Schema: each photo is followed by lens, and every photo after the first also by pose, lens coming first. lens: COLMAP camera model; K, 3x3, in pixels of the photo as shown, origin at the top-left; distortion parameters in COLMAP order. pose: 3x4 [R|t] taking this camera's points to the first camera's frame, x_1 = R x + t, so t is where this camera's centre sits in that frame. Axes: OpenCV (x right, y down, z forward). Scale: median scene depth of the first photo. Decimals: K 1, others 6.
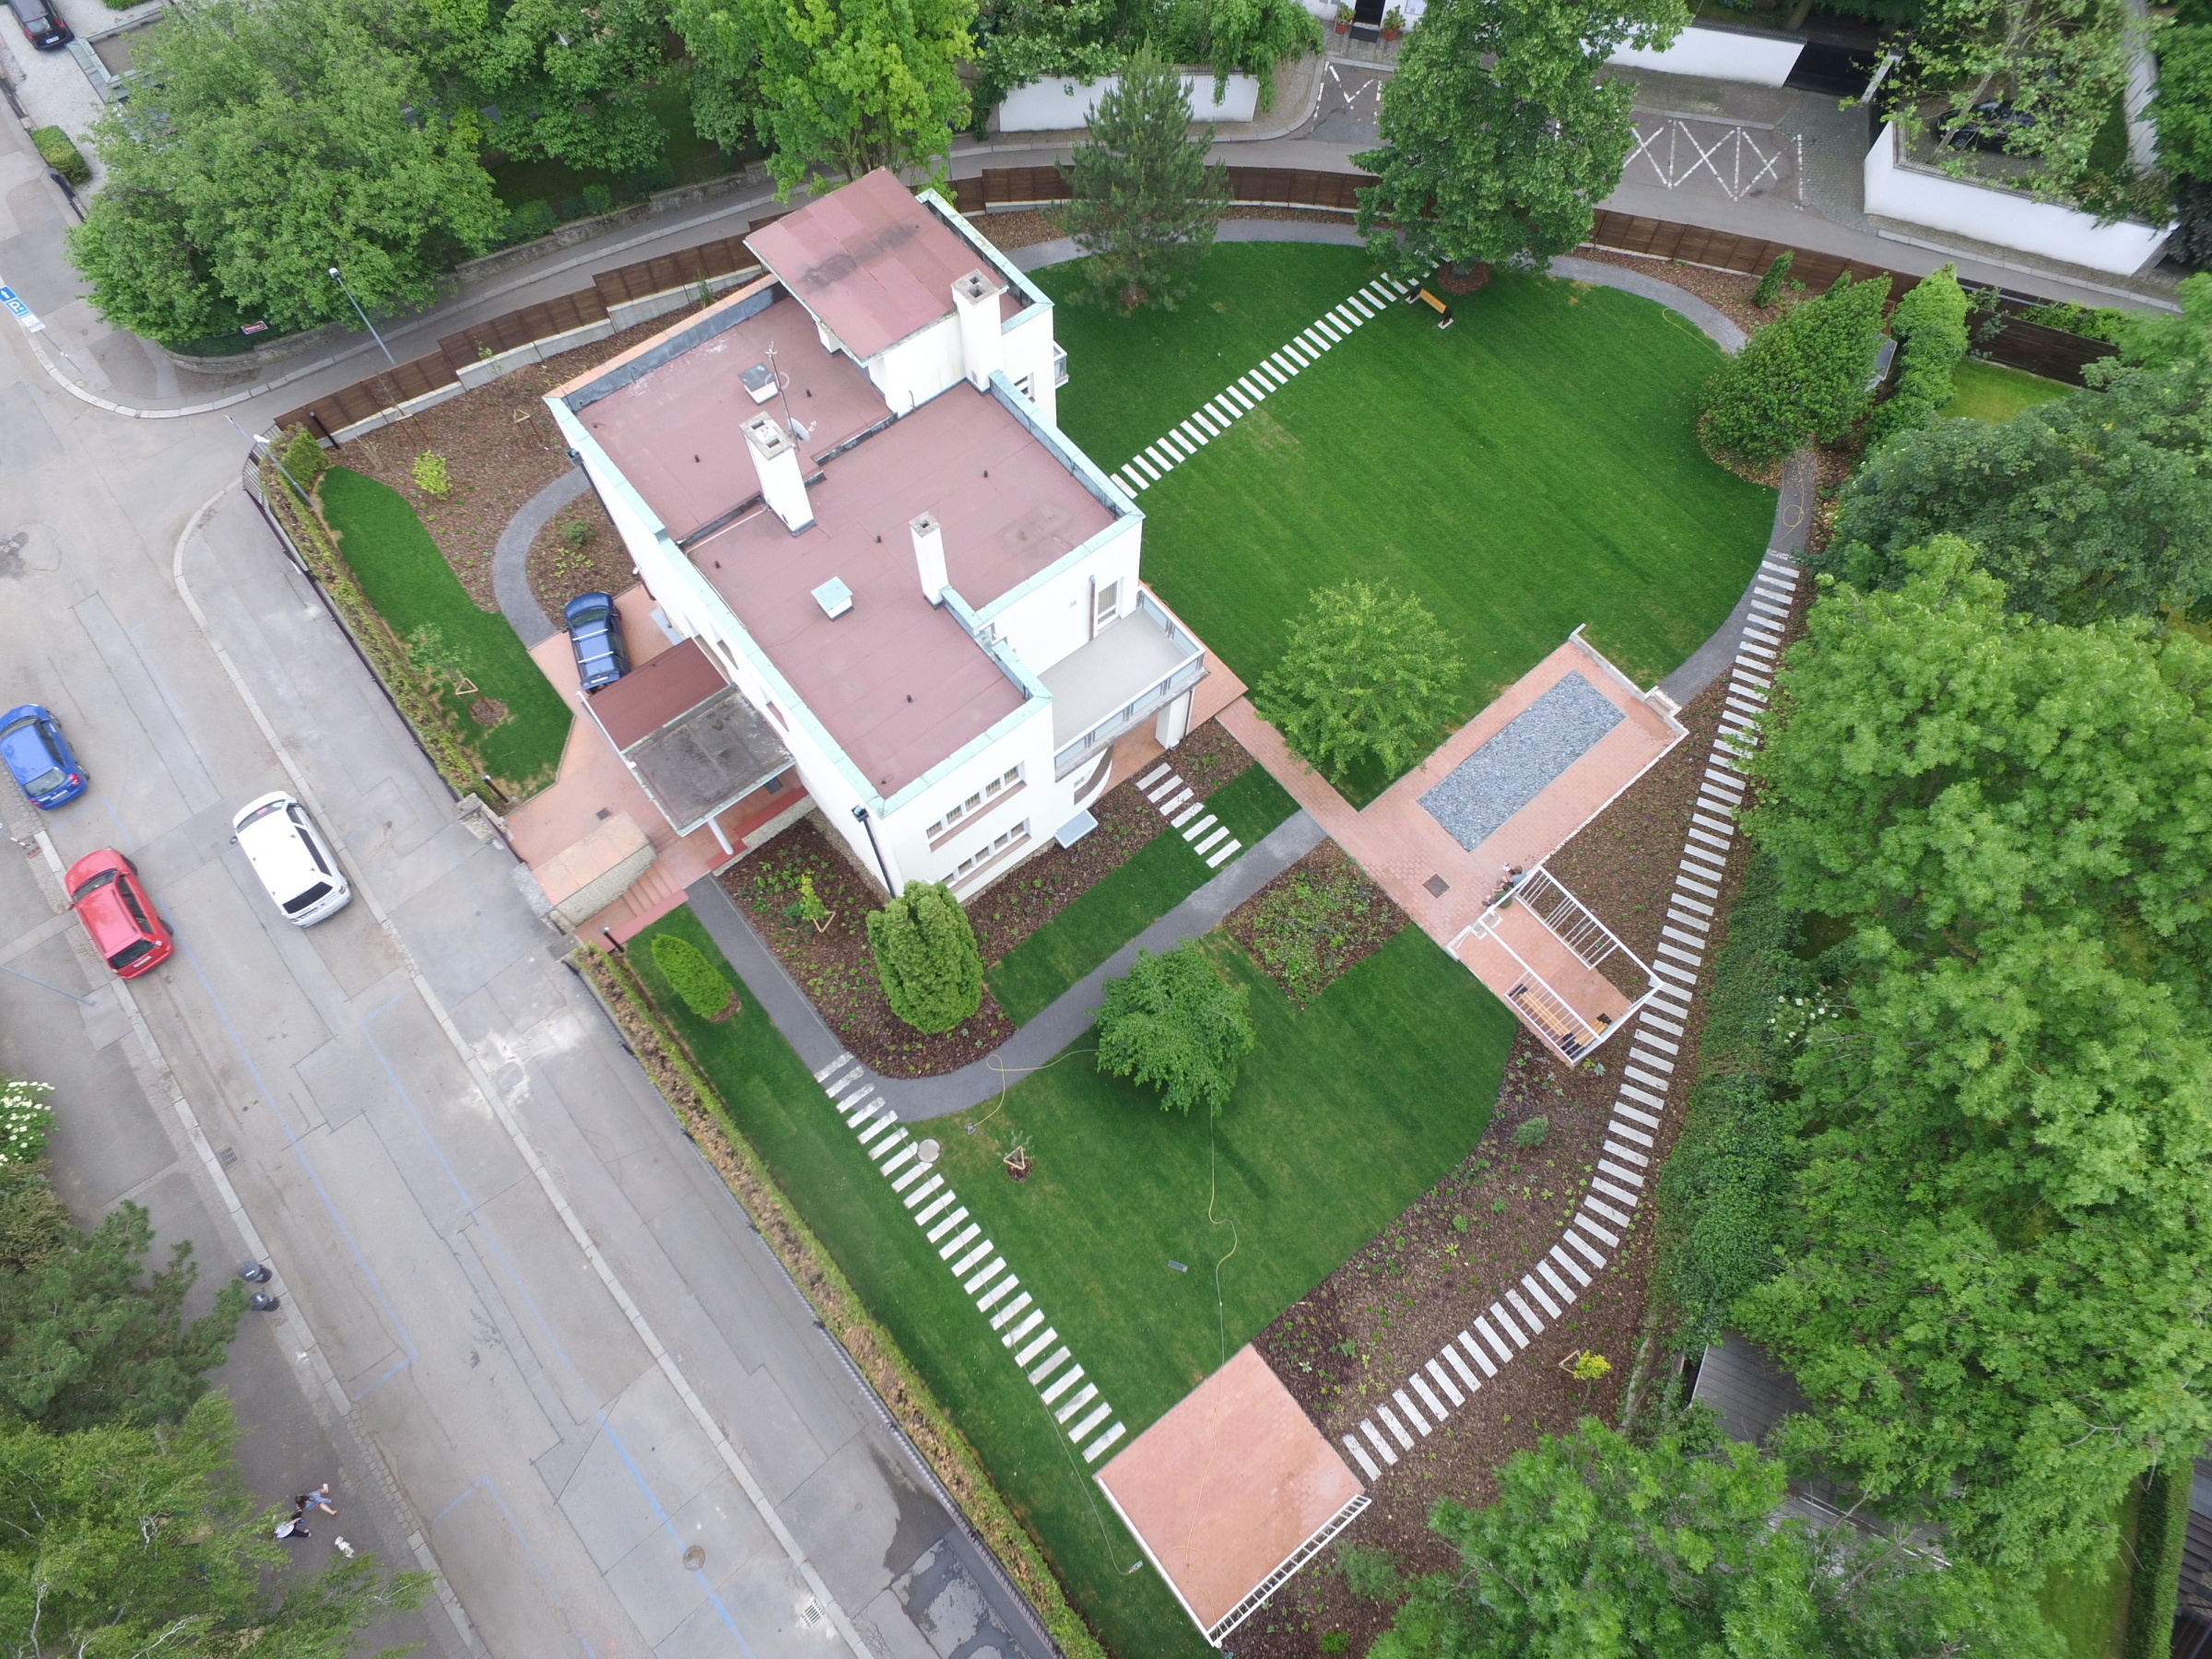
lens RADIAL K [[1306.1, 0, 1075.0], [0, 1306.1, 827.7], [0, 0, 1]] dist [-0.000097, 0.015040]
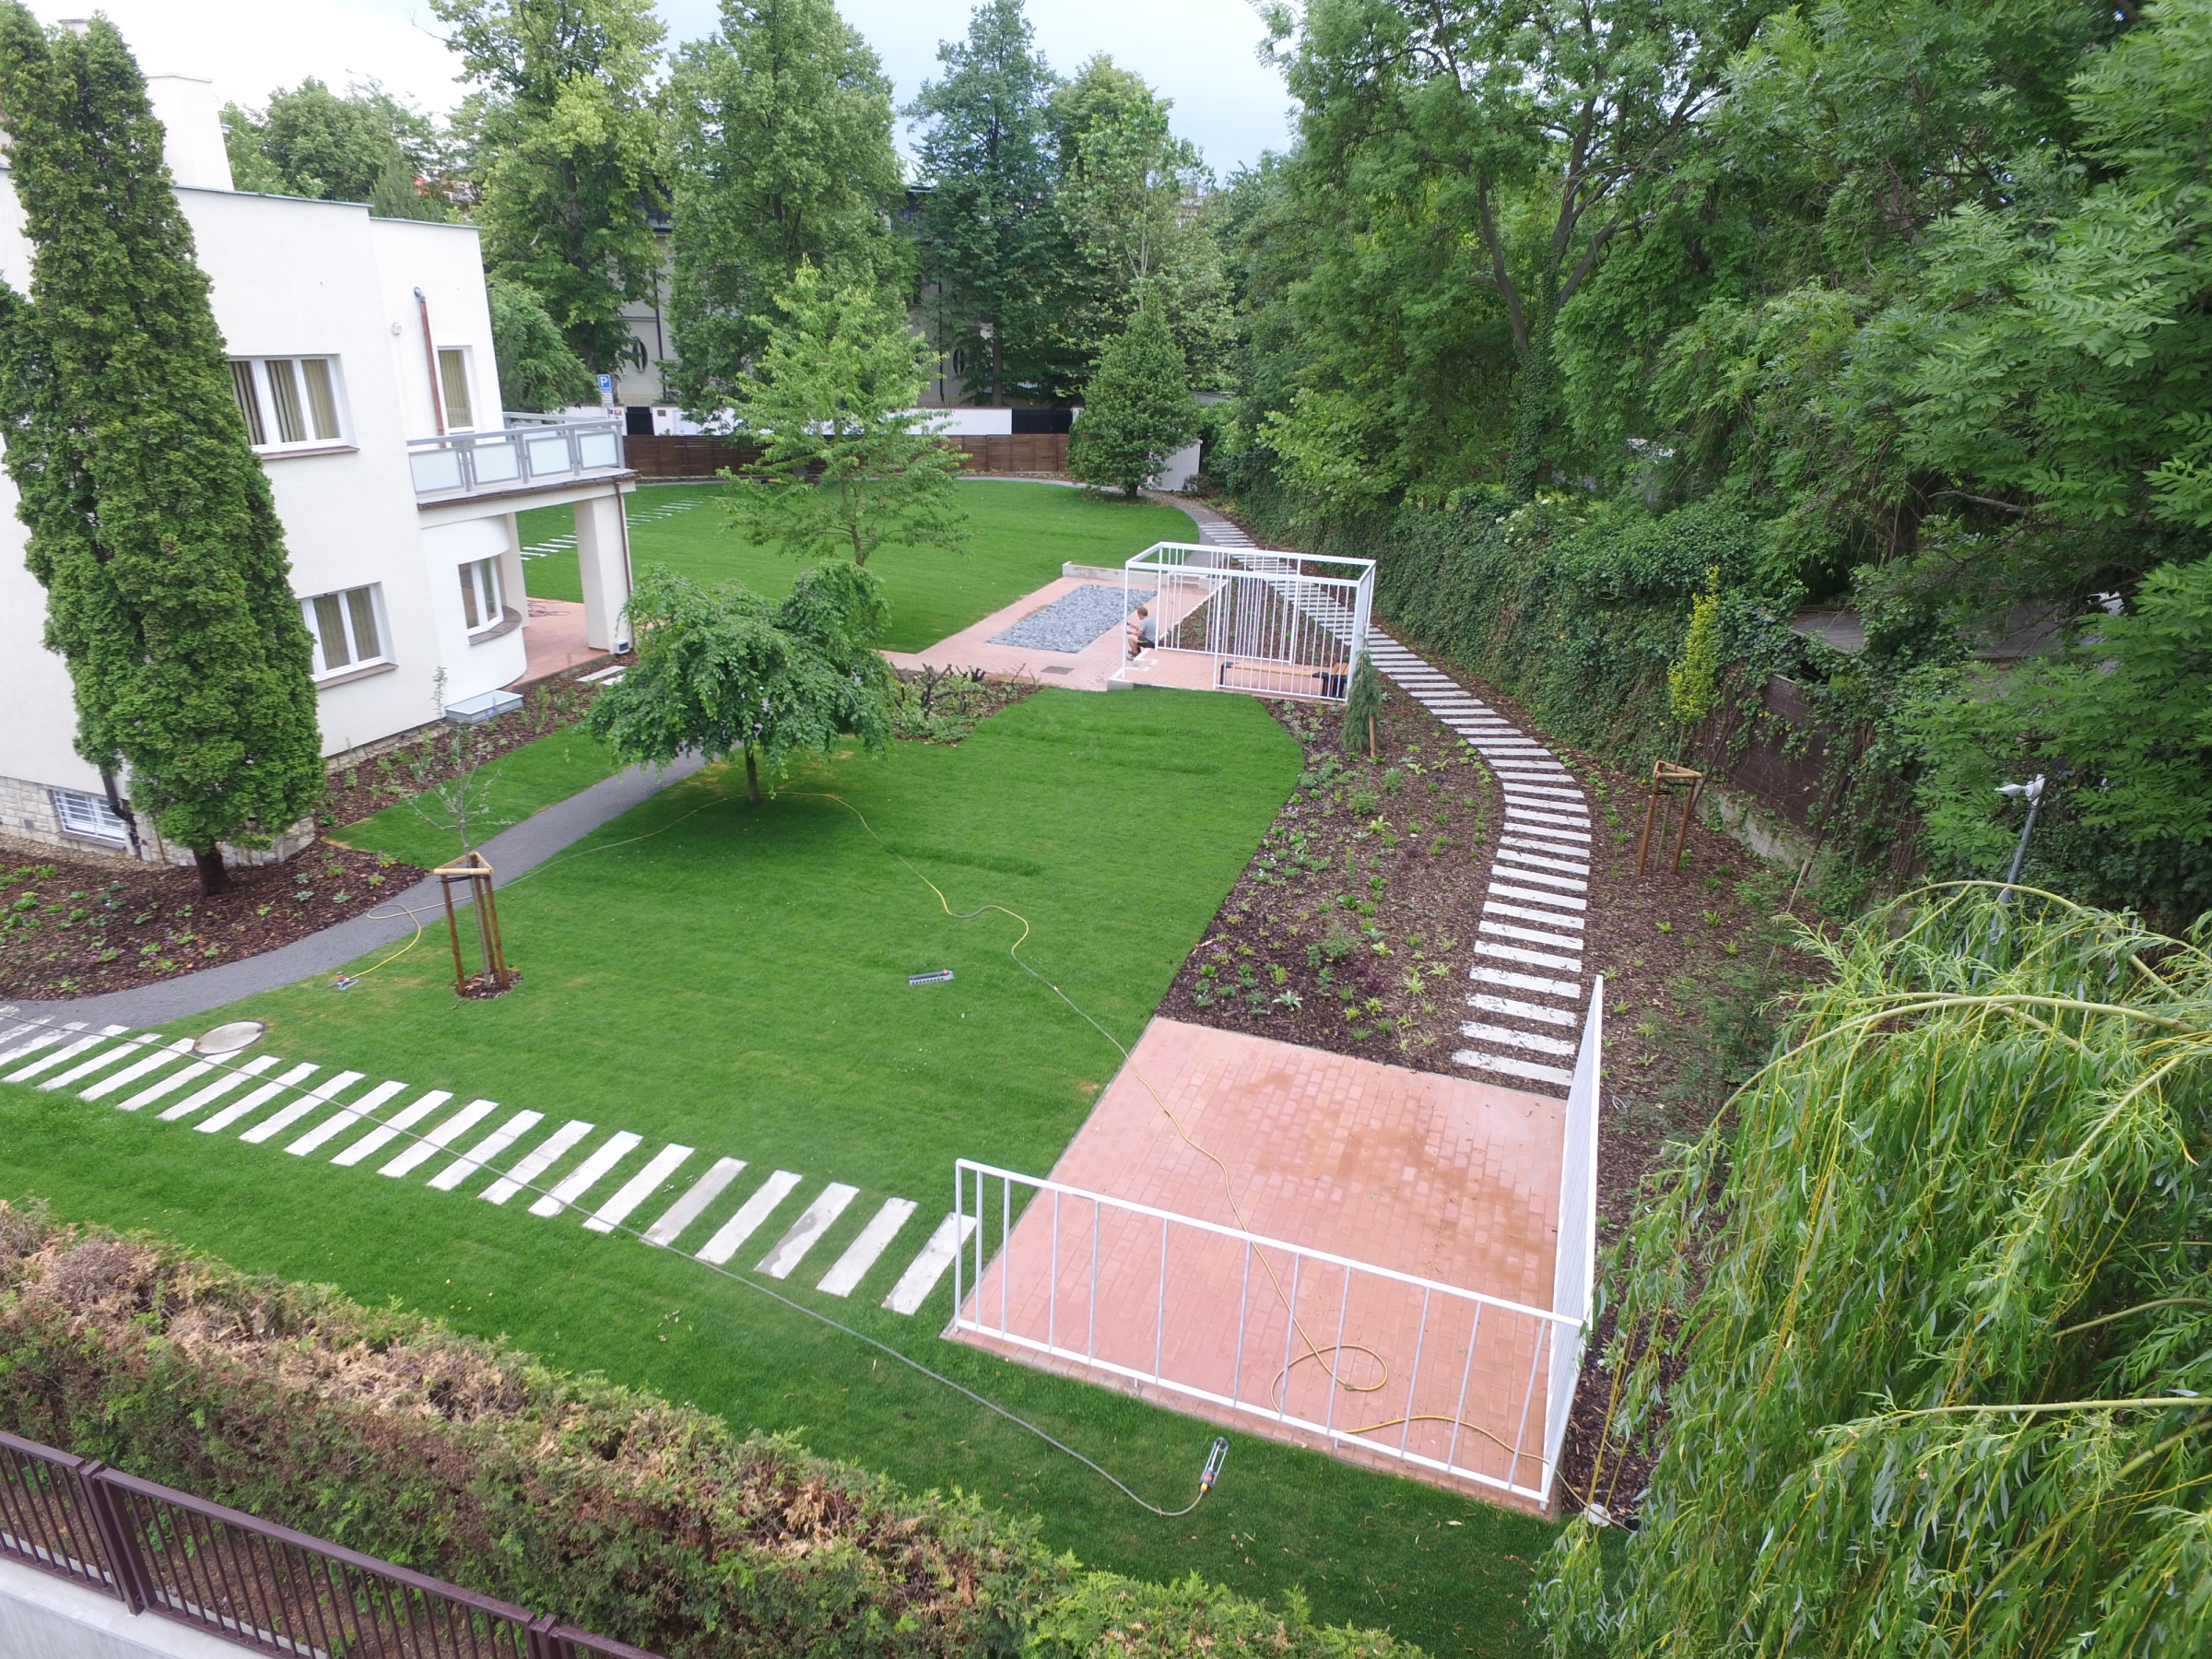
lens RADIAL K [[1306.1, 0, 1075.0], [0, 1306.1, 827.7], [0, 0, 1]] dist [-0.000097, 0.015040]
pose [[0.851582, -0.187467, 0.489555, -0.076623], [0.472437, 0.679163, -0.561731, 0.540623], [-0.227181, 0.709644, 0.666929, 0.640181]]
